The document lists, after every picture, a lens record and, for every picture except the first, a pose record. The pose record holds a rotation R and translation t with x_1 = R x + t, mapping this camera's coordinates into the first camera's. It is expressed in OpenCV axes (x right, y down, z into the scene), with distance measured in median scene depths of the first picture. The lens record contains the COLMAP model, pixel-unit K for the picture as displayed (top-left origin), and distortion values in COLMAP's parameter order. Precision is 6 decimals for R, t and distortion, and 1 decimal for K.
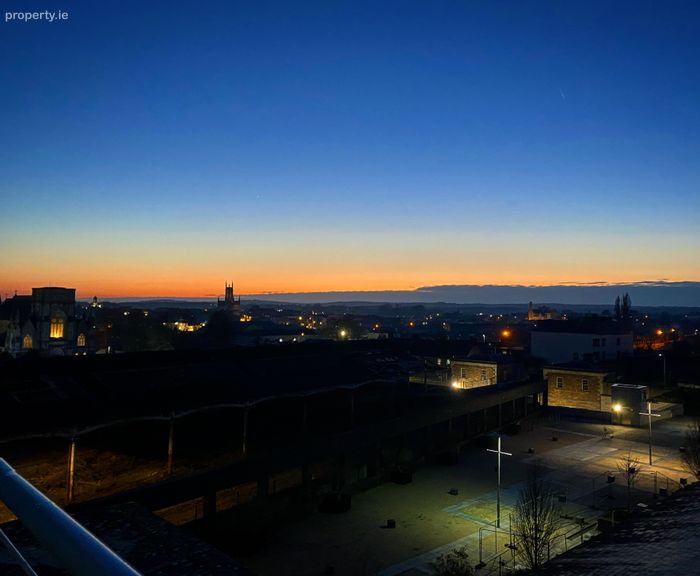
lens RADIAL K [[580.9, 0, 350.0], [0, 580.9, 288.0], [0, 0, 1]] dist [0.052834, -0.083505]
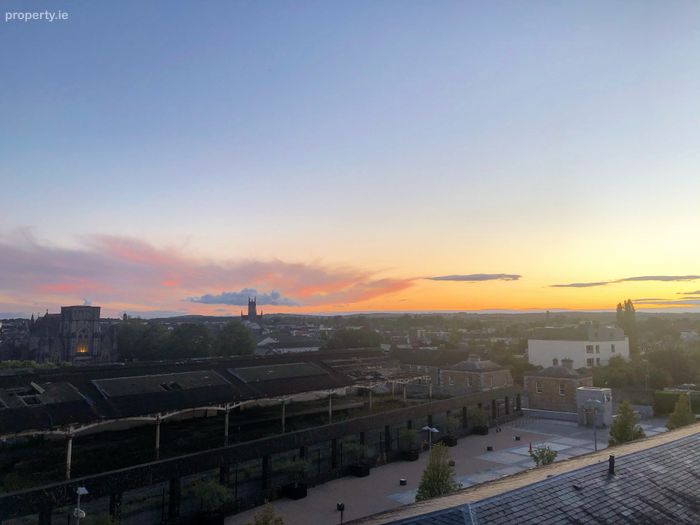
lens RADIAL K [[571.3, 0, 347.3], [0, 571.3, 261.1], [0, 0, 1]] dist [0.015908, -0.006554]
pose [[0.998776, -0.022797, -0.043899, 0.069648], [0.019735, 0.997423, -0.068978, -0.002227], [0.045358, 0.068027, 0.996652, -0.075571]]
